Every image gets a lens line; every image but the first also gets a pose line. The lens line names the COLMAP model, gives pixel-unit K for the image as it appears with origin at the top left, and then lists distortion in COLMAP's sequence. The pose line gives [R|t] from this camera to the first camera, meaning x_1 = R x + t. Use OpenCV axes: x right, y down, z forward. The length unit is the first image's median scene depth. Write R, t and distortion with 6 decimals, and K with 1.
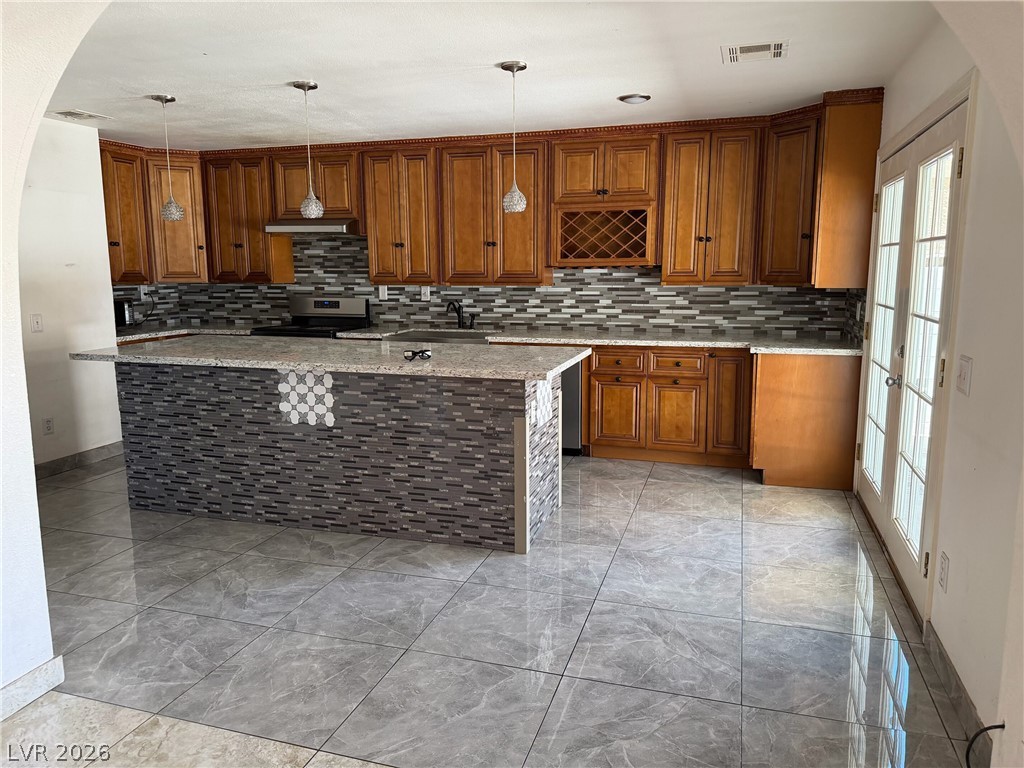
lens RADIAL K [[719.8, 0, 512.0], [0, 719.8, 384.0], [0, 0, 1]] dist [0.103143, -0.090580]
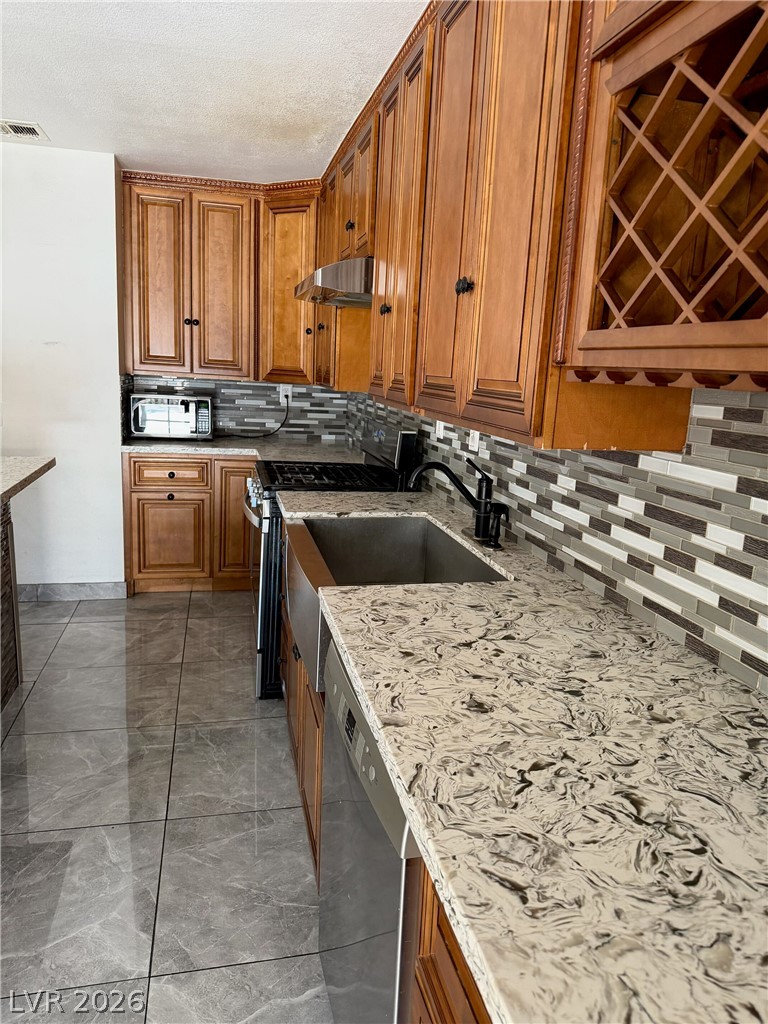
lens RADIAL K [[719.8, 0, 384.0], [0, 719.8, 512.0], [0, 0, 1]] dist [0.103143, -0.090580]
pose [[0.506483, 0.200469, -0.838622, 0.209589], [-0.189222, 0.974730, 0.118725, -0.126440], [0.841231, 0.098554, 0.531617, 0.782081]]
